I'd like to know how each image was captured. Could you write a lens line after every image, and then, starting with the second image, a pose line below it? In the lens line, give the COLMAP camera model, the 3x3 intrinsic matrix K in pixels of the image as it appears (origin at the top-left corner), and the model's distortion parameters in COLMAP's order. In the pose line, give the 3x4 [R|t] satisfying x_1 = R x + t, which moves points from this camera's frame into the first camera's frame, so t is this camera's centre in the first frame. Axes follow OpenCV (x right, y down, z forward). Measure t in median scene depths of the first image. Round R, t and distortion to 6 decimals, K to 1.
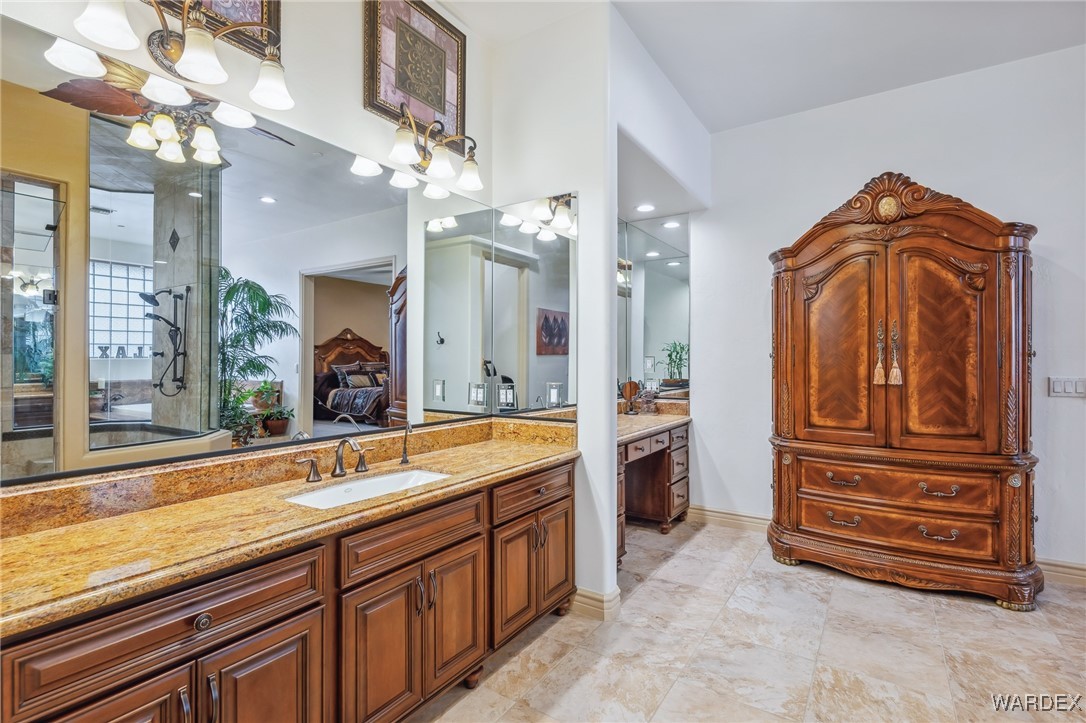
lens RADIAL K [[519.1, 0, 543.0], [0, 519.1, 361.5], [0, 0, 1]] dist [0.000508, 0.000432]
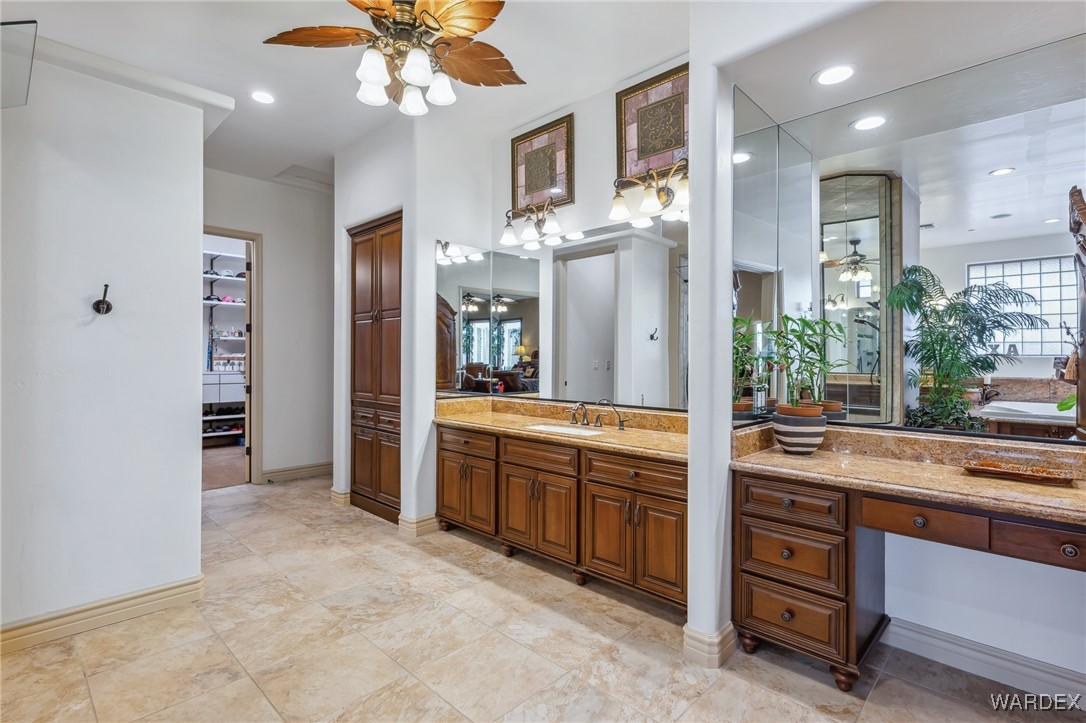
lens RADIAL K [[519.1, 0, 543.0], [0, 519.1, 361.5], [0, 0, 1]] dist [0.000508, 0.000432]
pose [[-0.184933, 0.013404, -0.982660, 1.175174], [-0.006084, 0.999872, 0.014784, -0.011671], [0.982732, 0.008712, -0.184828, 1.054621]]
